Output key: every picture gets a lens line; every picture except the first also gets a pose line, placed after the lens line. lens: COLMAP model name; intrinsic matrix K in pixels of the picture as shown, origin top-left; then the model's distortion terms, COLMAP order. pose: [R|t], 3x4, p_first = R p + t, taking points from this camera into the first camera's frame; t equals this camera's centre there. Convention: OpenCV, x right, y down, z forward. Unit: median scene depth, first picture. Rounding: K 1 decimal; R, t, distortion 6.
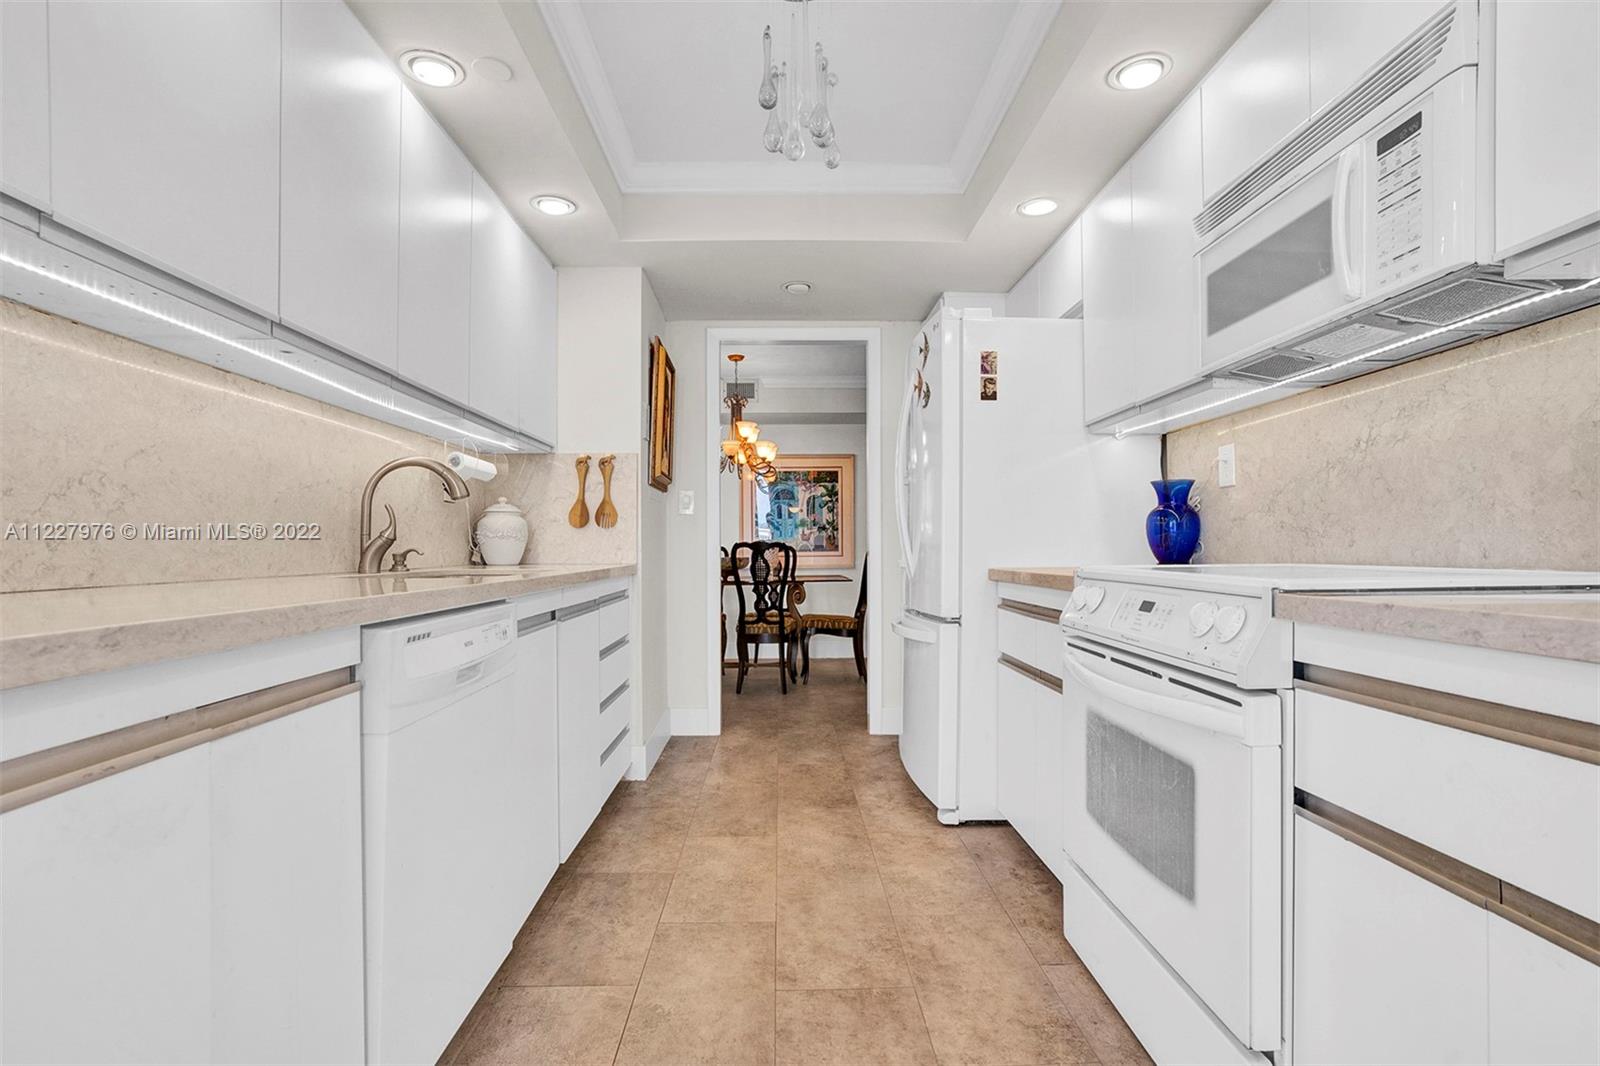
lens RADIAL K [[774.0, 0, 804.7], [0, 774.0, 554.0], [0, 0, 1]] dist [-0.067454, 0.032434]
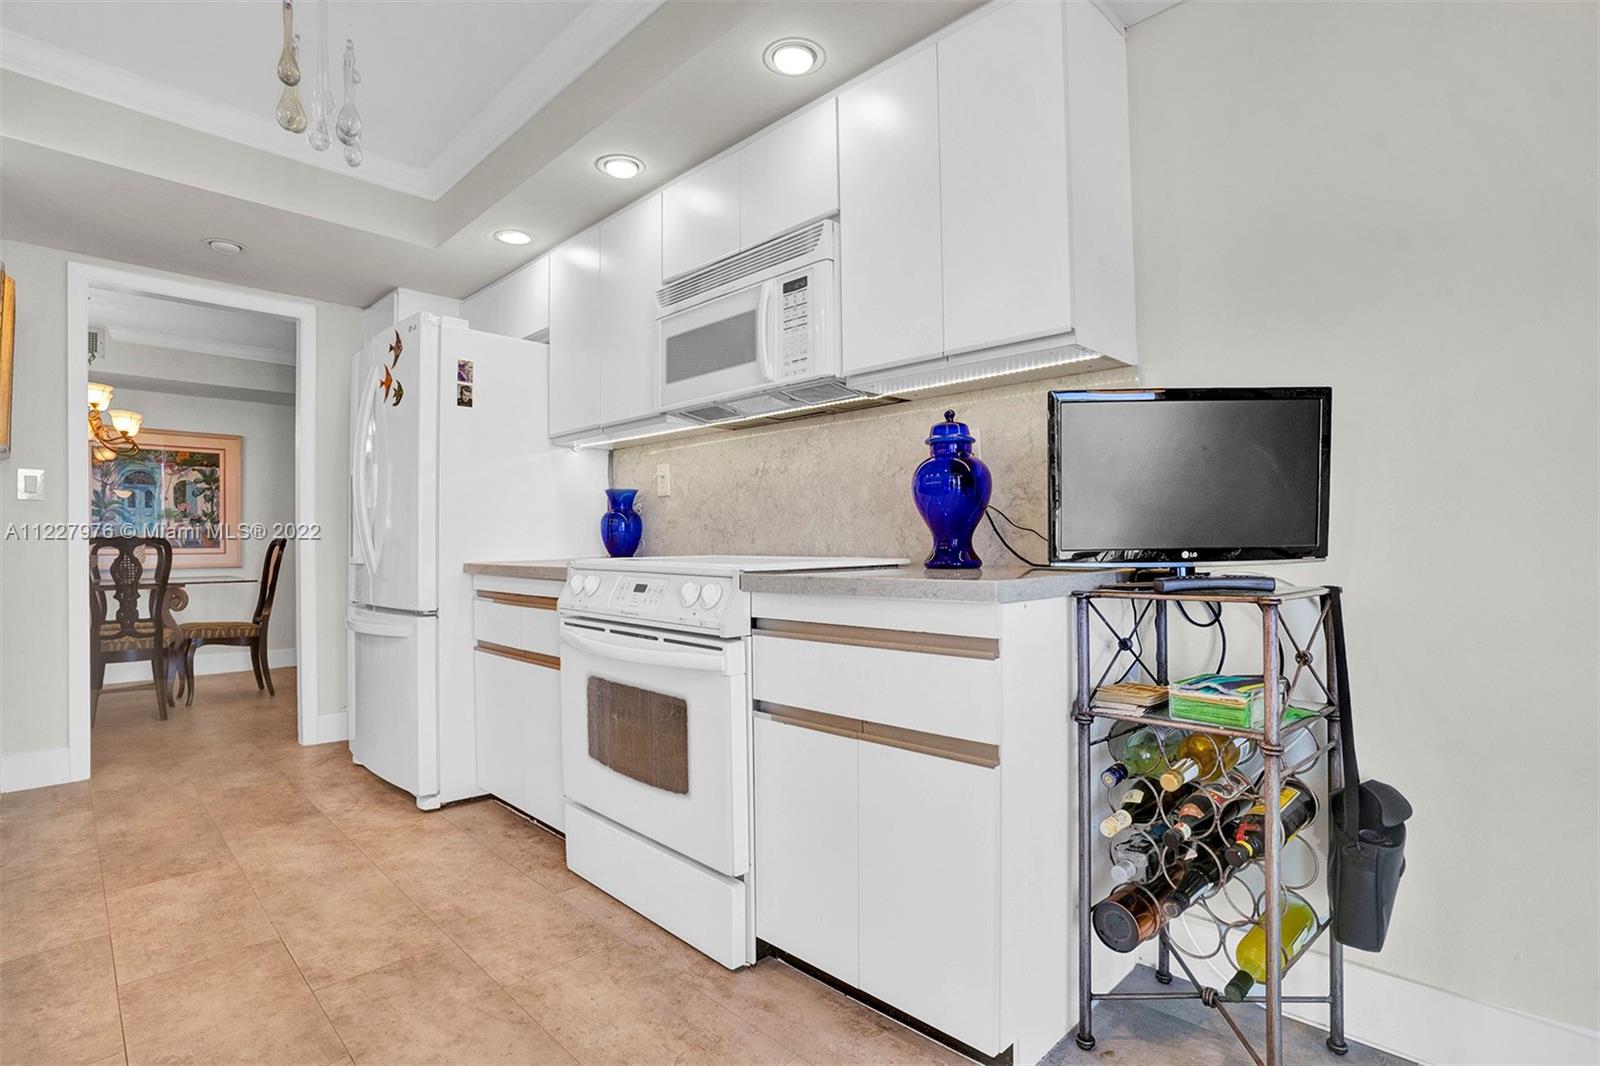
lens RADIAL K [[789.6, 0, 787.4], [0, 789.6, 541.4], [0, 0, 1]] dist [-0.074561, 0.034090]
pose [[0.729669, 0.003525, 0.683791, -0.184957], [0.004622, 0.999938, -0.010087, 0.001535], [-0.683785, 0.010521, 0.729608, -0.104543]]
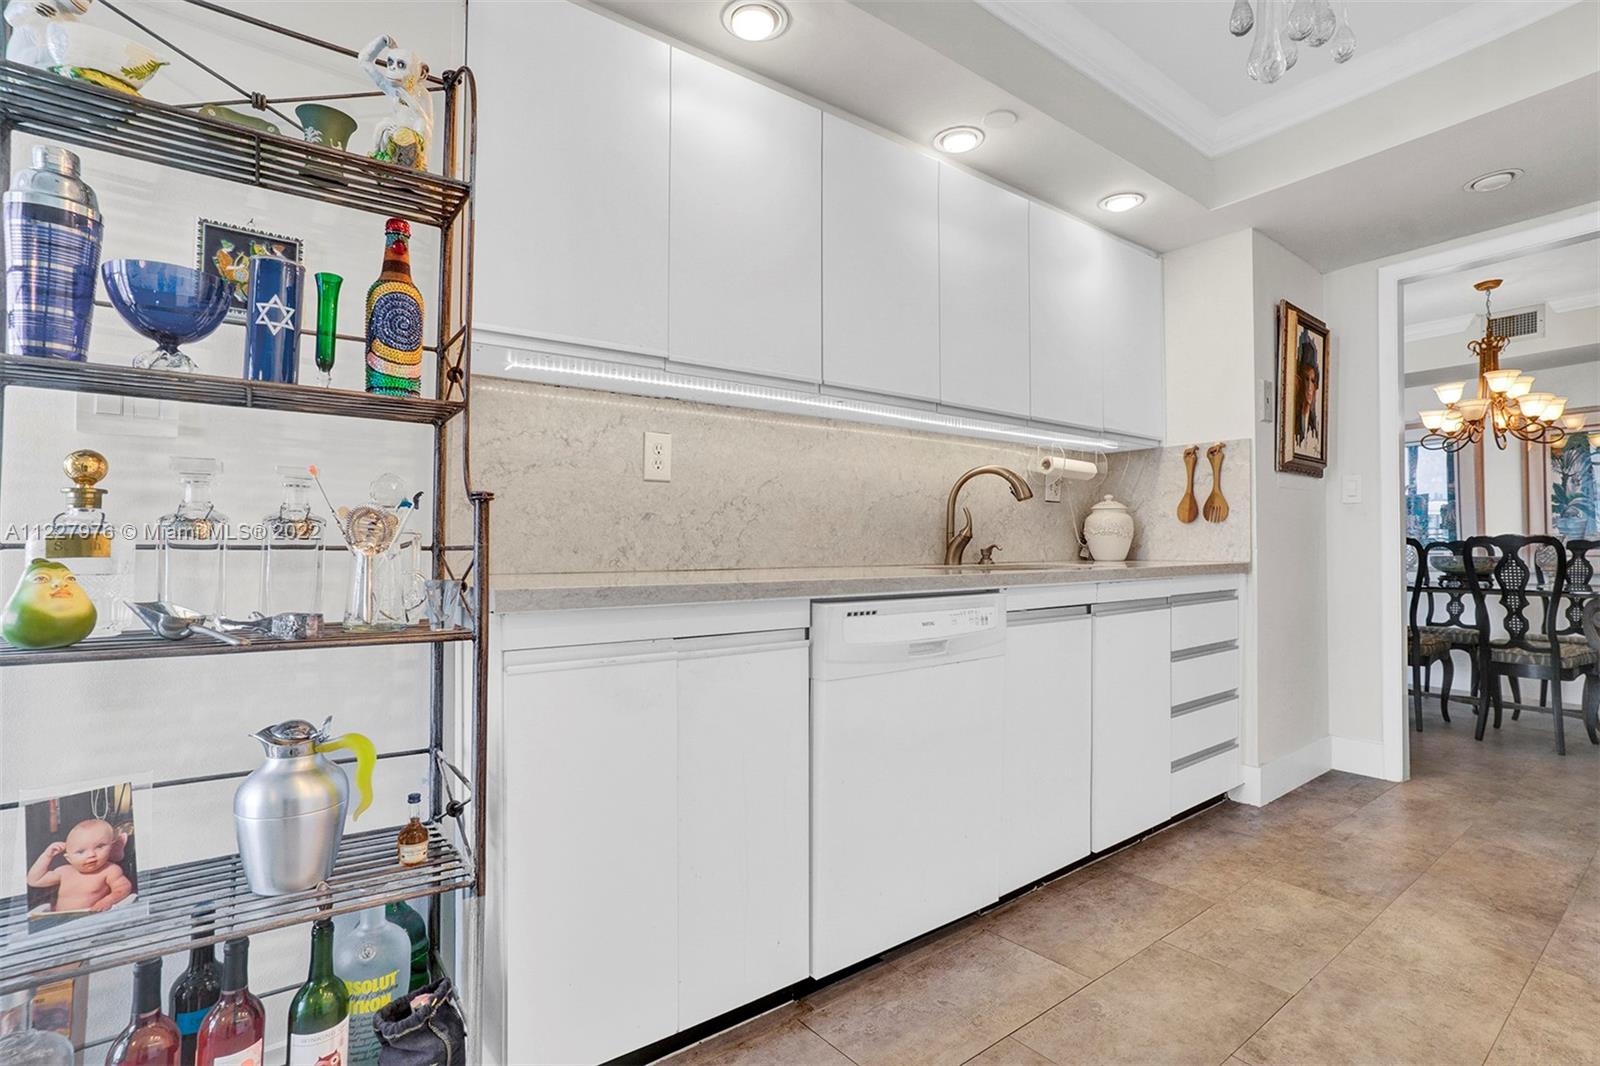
lens RADIAL K [[804.8, 0, 800.8], [0, 804.8, 553.0], [0, 0, 1]] dist [-0.076117, 0.065844]
pose [[0.584537, 0.011020, -0.811292, 0.276859], [-0.006434, 0.999939, 0.008946, -0.003233], [0.811342, -0.000010, 0.584572, 0.051322]]
